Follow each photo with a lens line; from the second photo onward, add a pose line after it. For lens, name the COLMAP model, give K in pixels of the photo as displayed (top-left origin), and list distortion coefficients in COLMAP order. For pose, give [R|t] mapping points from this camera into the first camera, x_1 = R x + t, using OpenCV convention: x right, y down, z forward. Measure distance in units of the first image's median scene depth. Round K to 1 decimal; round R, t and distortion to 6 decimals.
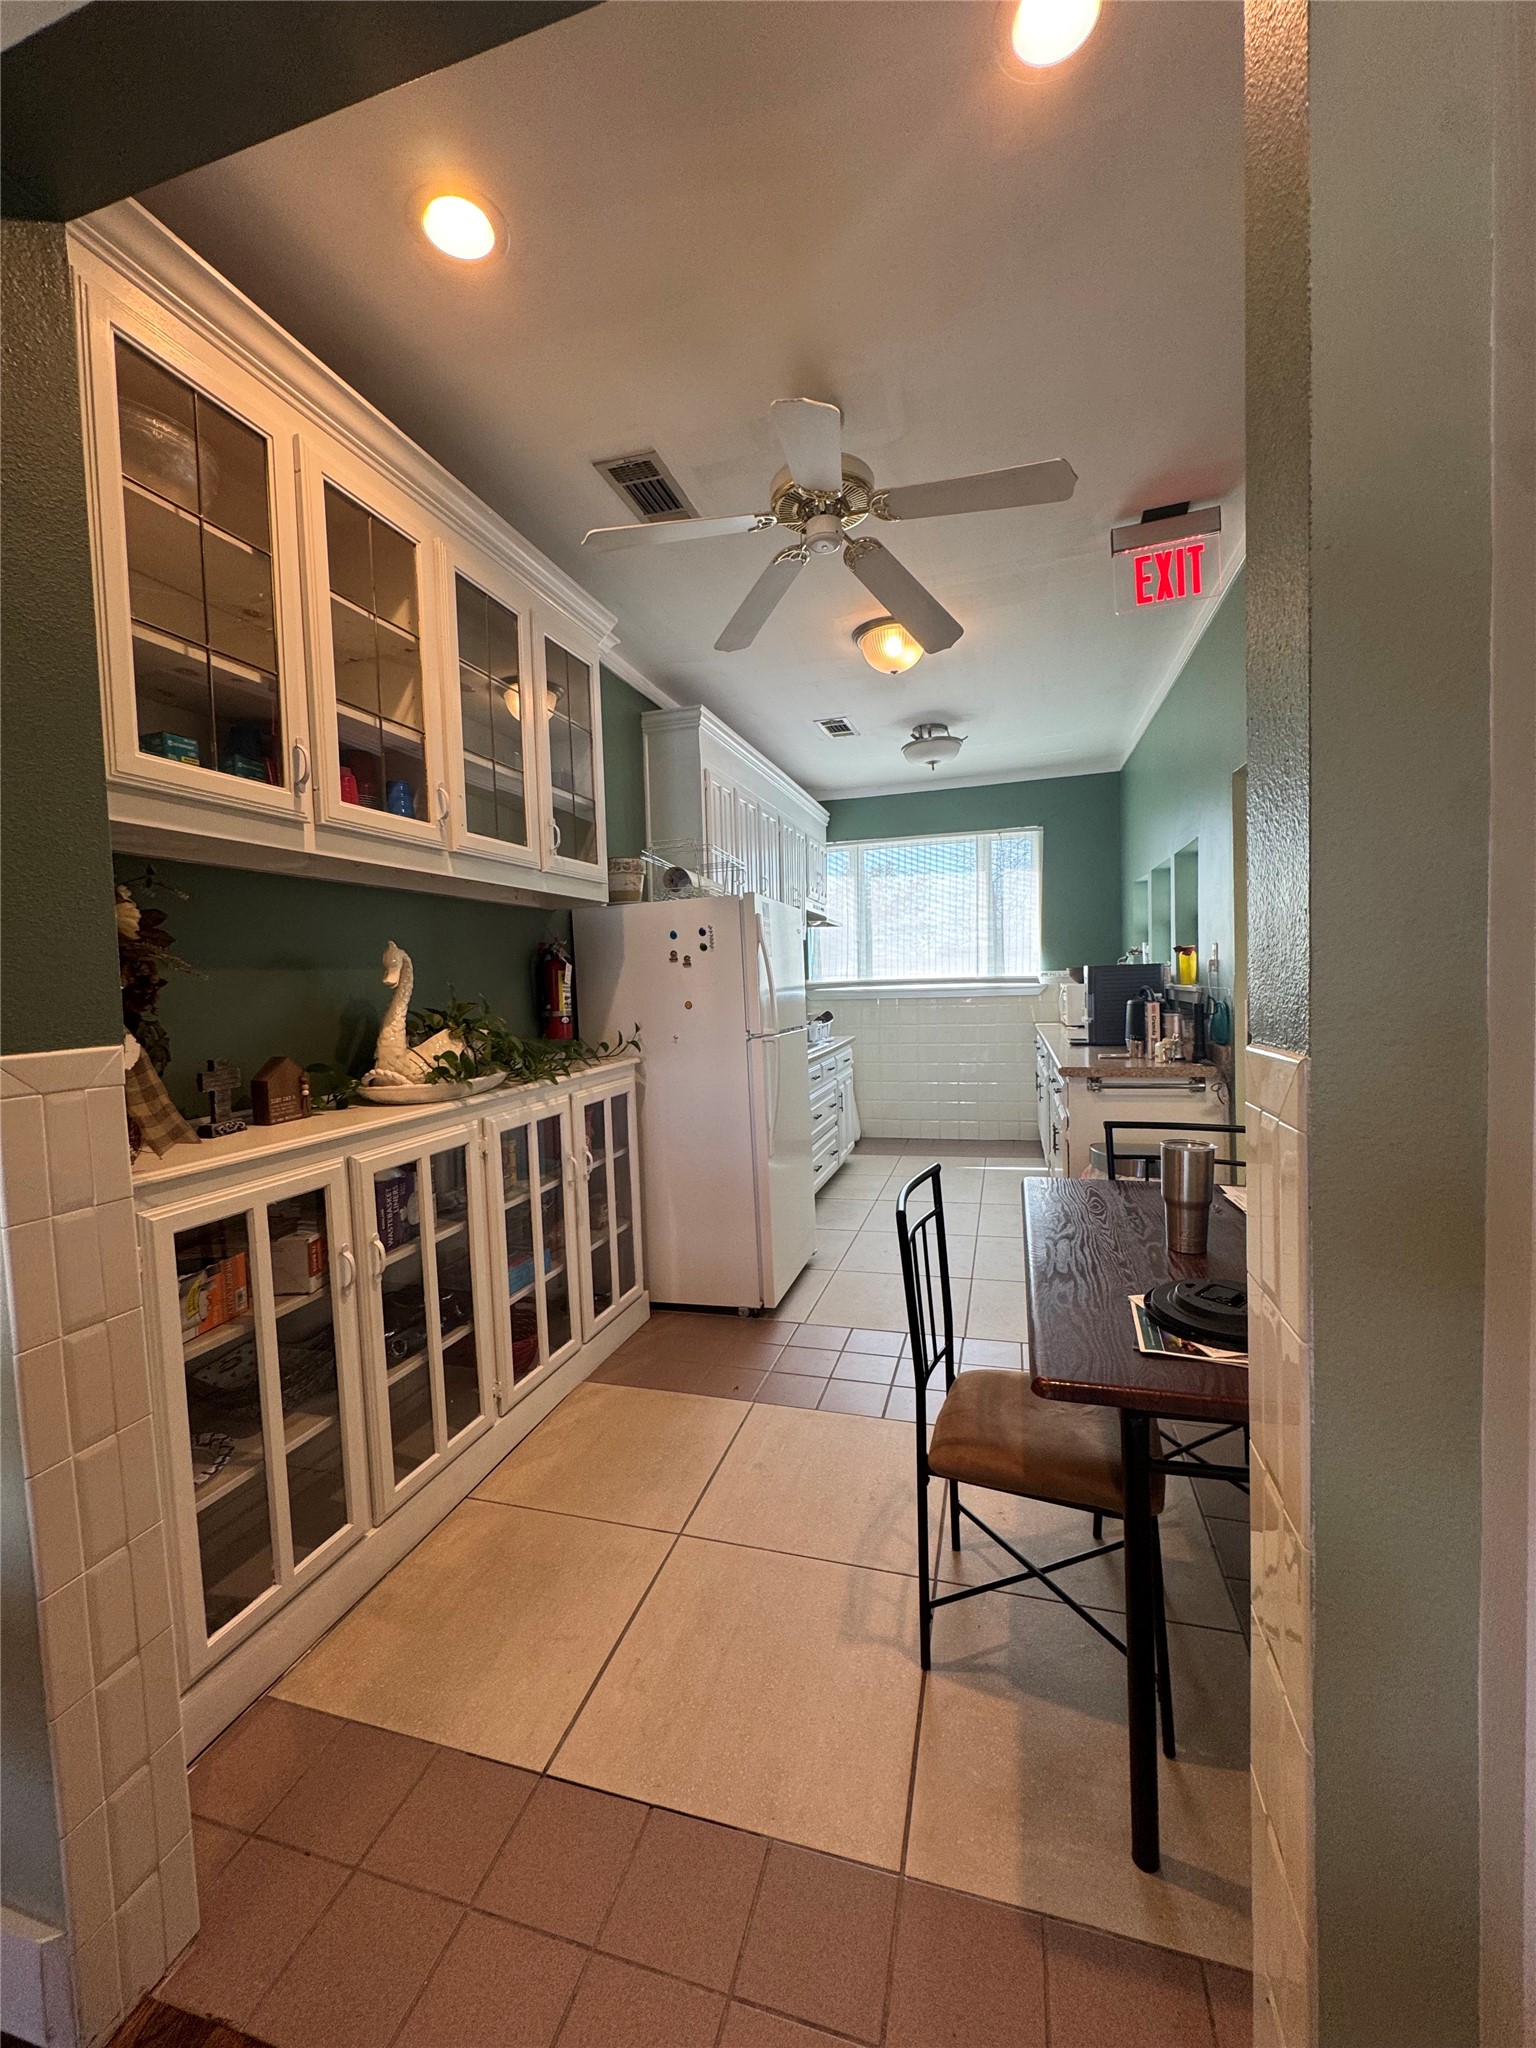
lens RADIAL K [[814.8, 0, 782.3], [0, 814.8, 1018.5], [0, 0, 1]] dist [-0.010210, 0.003953]
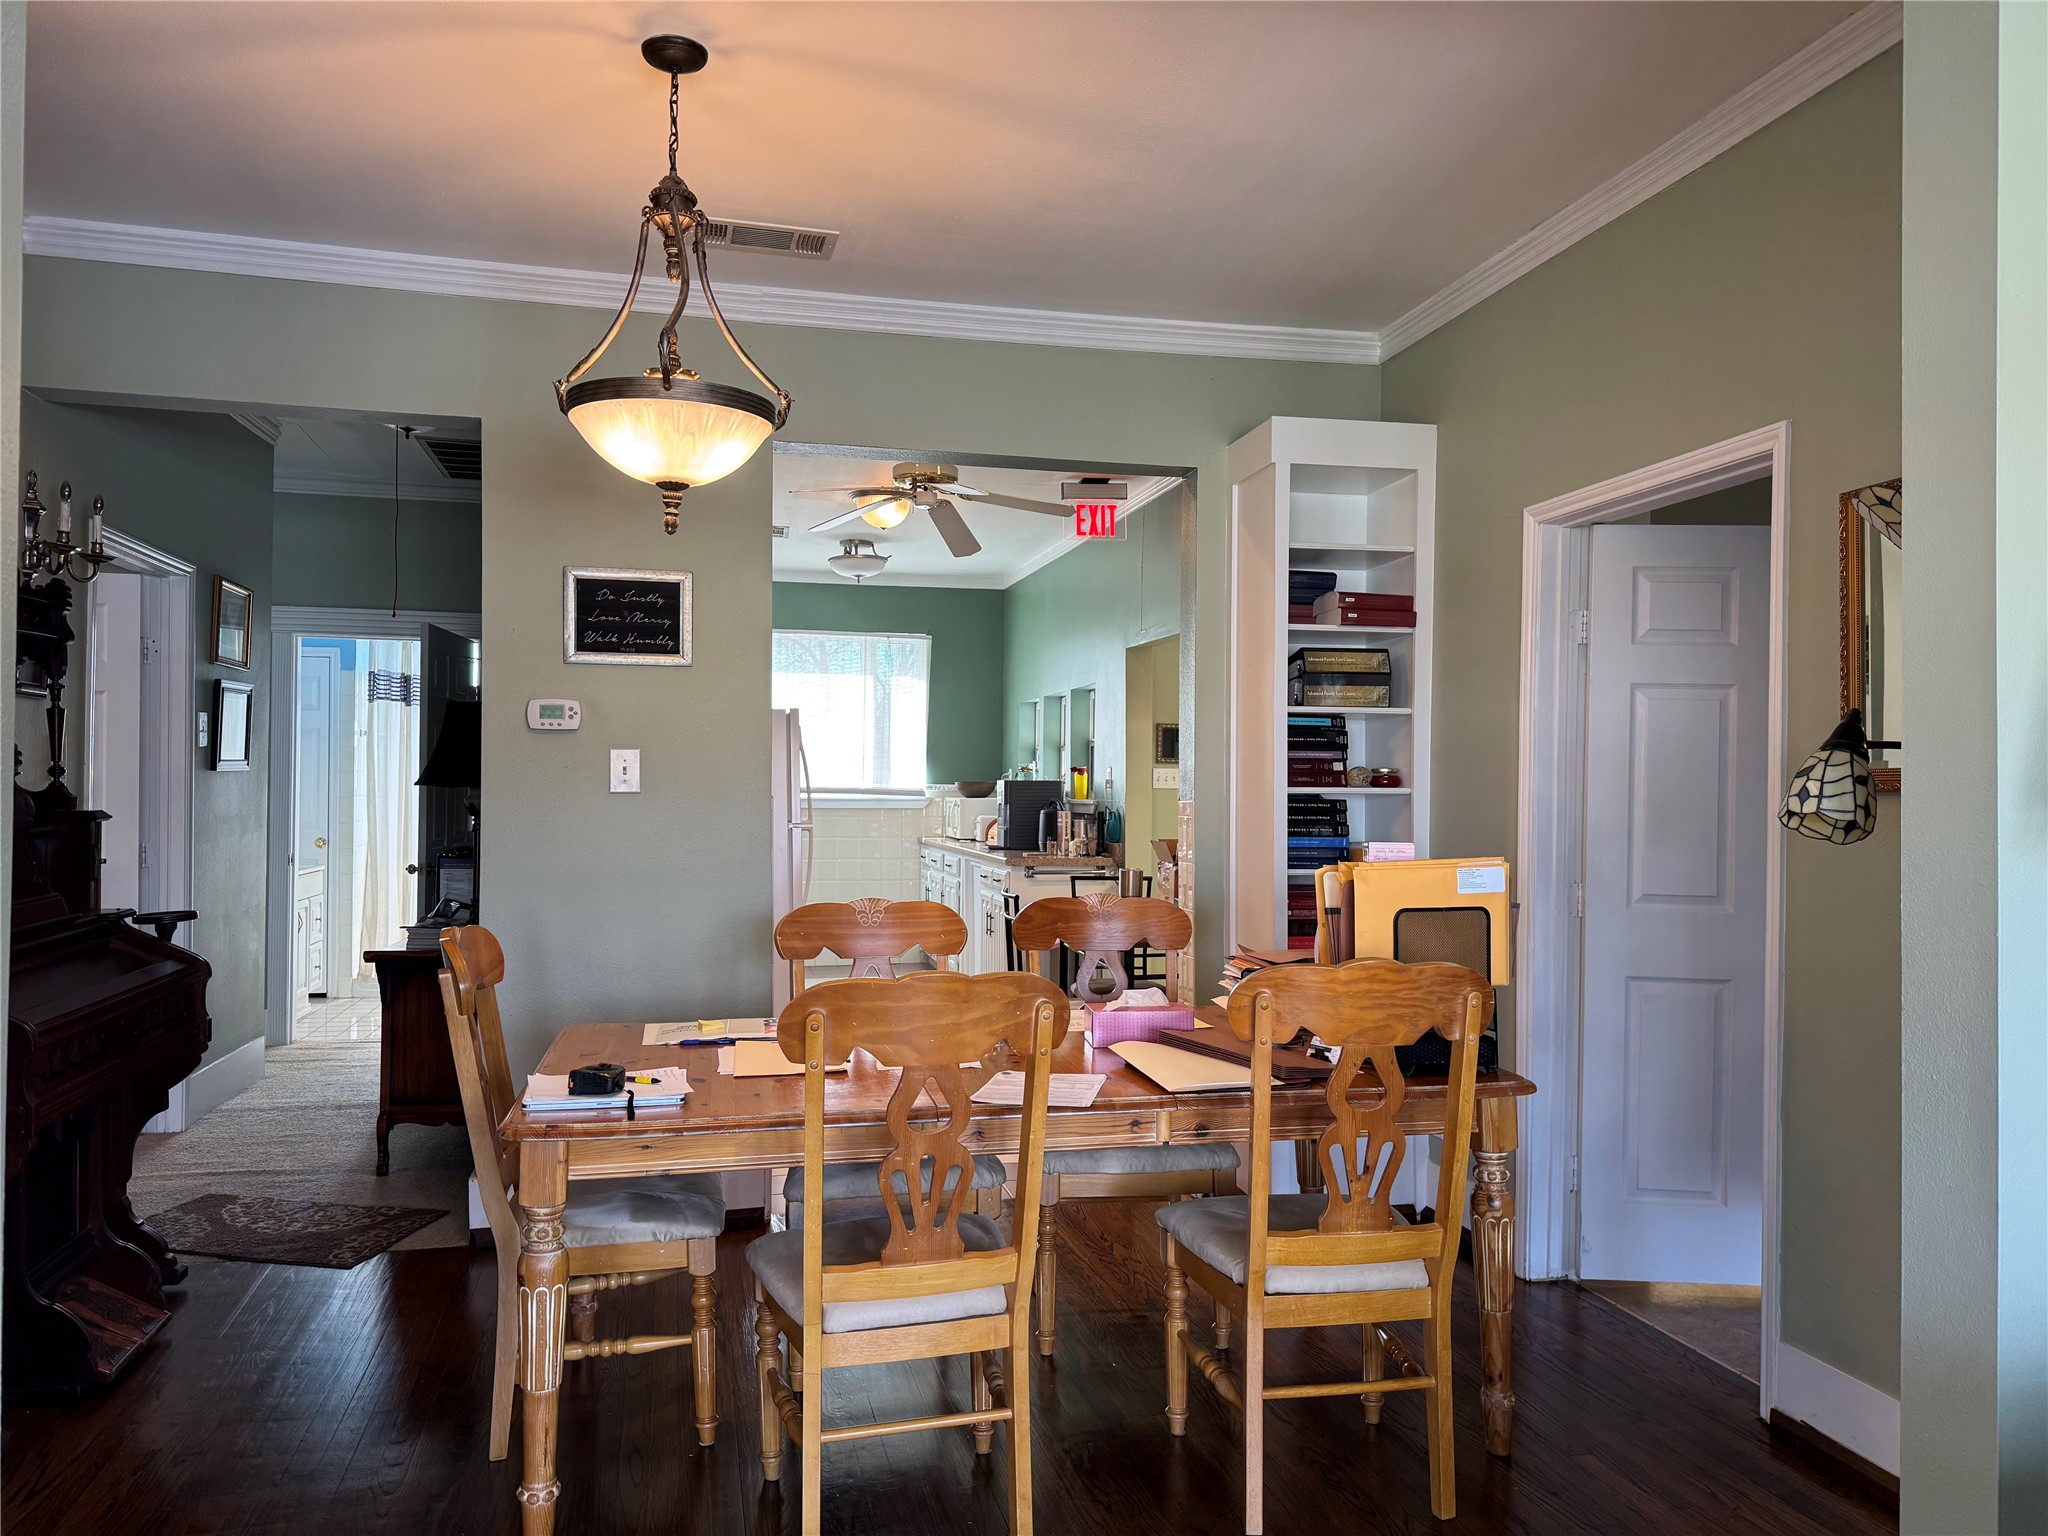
lens RADIAL K [[1431.7, 0, 1008.8], [0, 1431.7, 781.9], [0, 0, 1]] dist [0.032299, -0.013196]
pose [[0.884231, 0.042410, 0.465119, -0.575037], [-0.015273, 0.997962, -0.061960, 0.064652], [-0.466799, 0.047683, 0.883077, -0.810801]]
